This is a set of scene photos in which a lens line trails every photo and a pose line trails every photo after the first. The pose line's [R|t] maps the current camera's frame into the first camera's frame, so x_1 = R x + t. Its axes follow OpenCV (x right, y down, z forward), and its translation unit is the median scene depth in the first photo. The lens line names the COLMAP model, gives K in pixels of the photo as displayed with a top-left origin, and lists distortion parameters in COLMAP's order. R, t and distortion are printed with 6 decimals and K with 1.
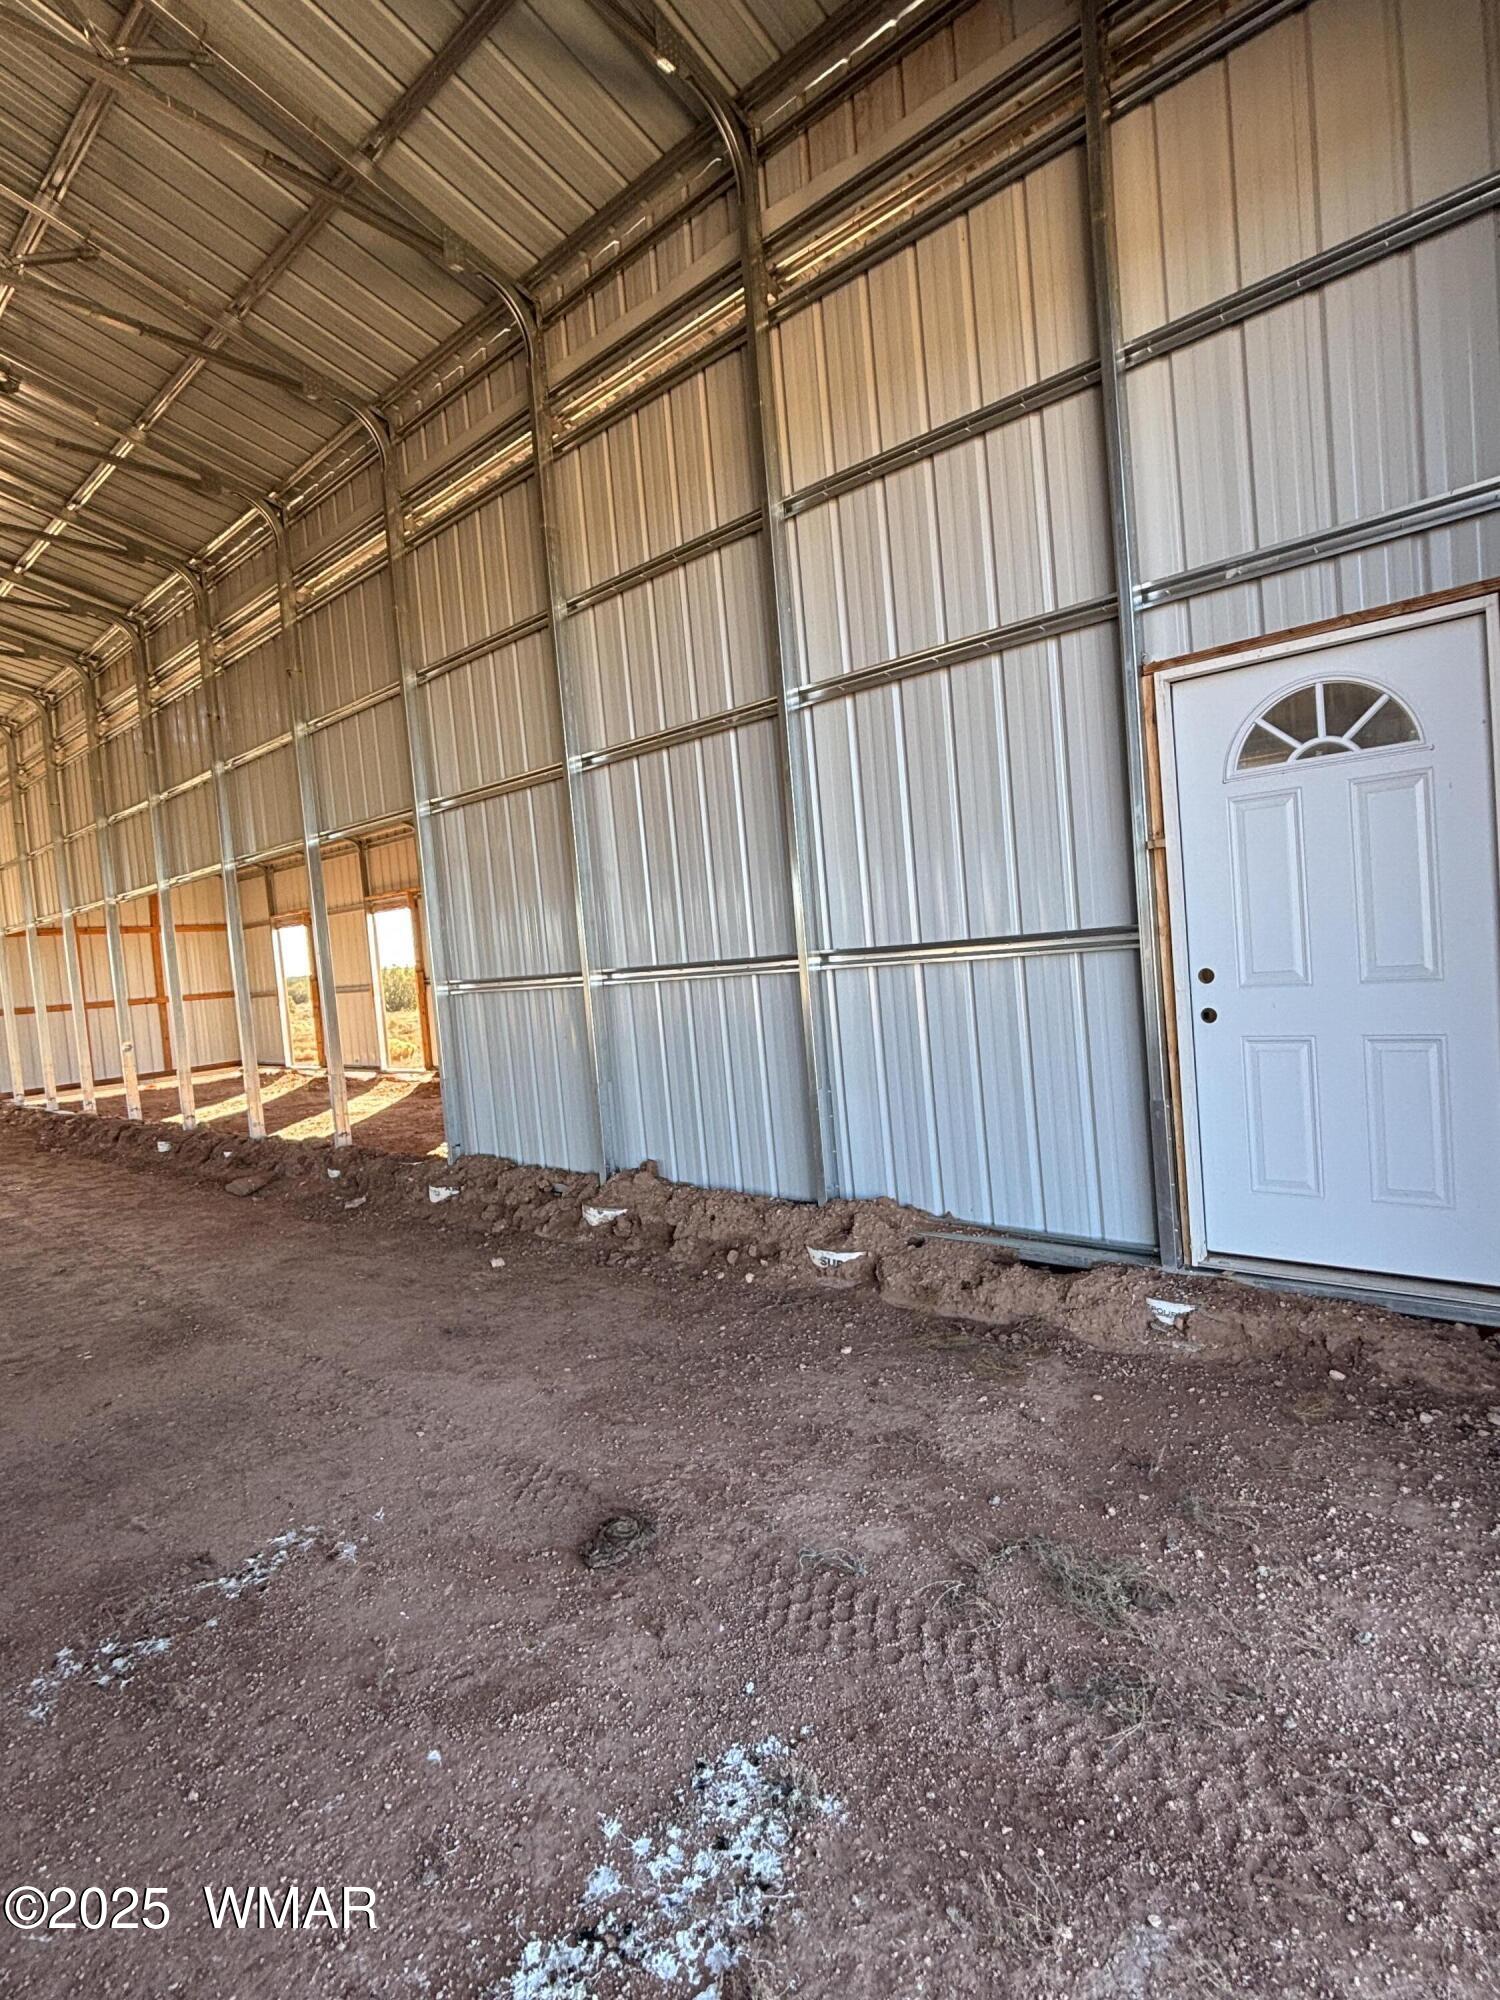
lens RADIAL K [[965.6, 0, 750.0], [0, 965.6, 1000.0], [0, 0, 1]] dist [0.004391, 0.001867]
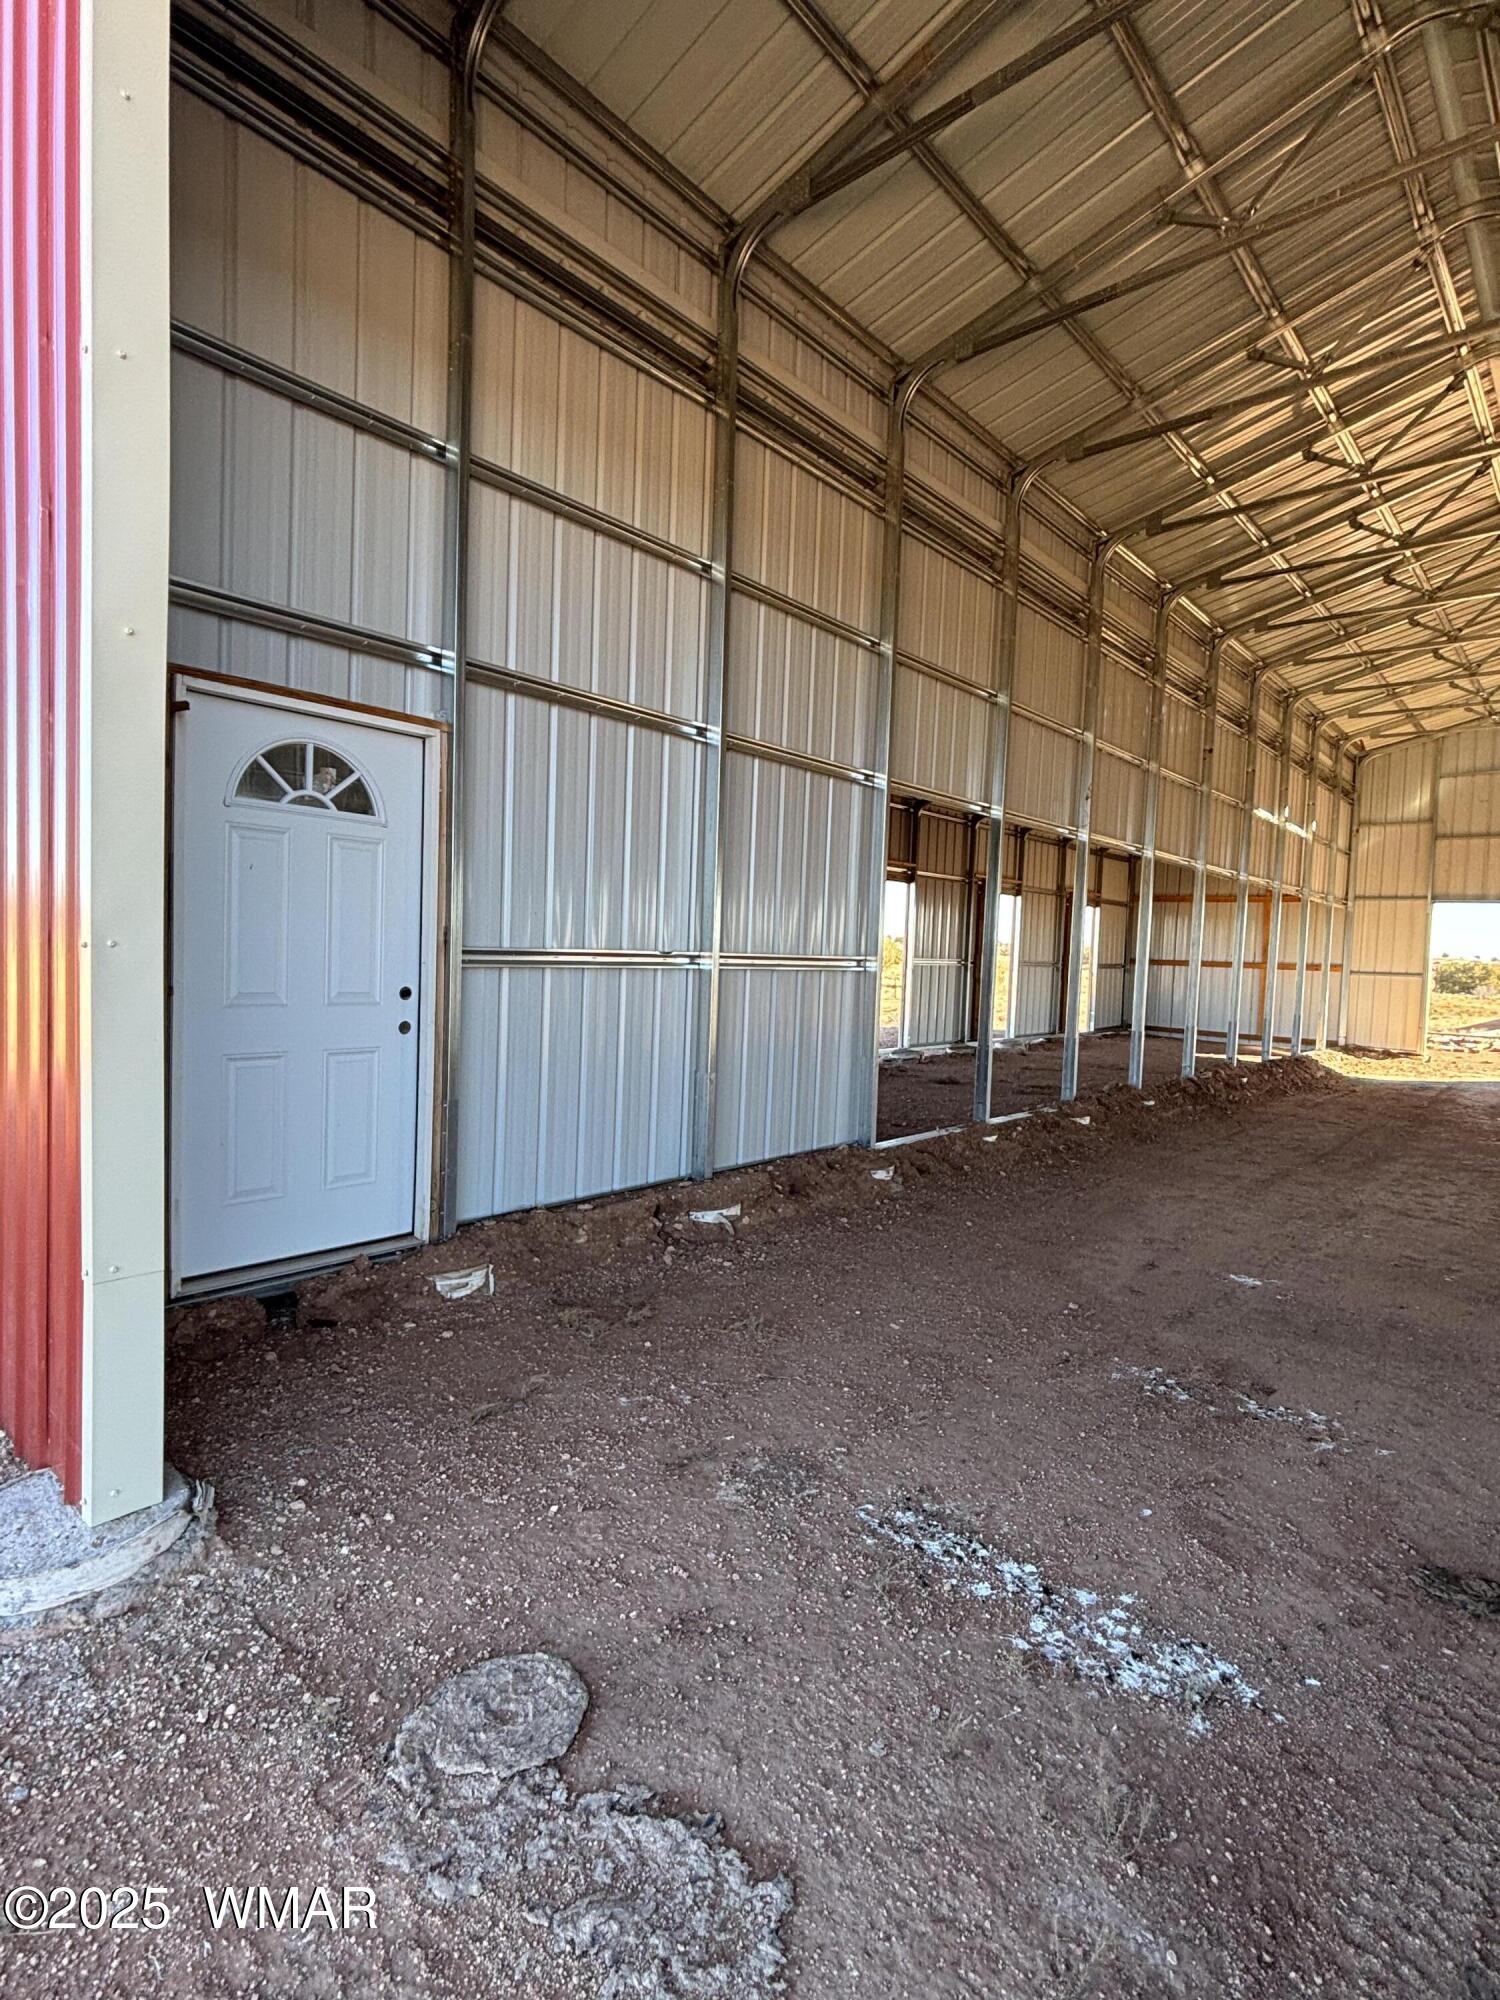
lens RADIAL K [[965.6, 0, 750.0], [0, 965.6, 1000.0], [0, 0, 1]] dist [0.004391, 0.001867]
pose [[-0.018440, 0.130127, -0.991326, 1.075233], [-0.082805, 0.987890, 0.131216, -0.096200], [0.996395, 0.084506, -0.007442, 0.414182]]
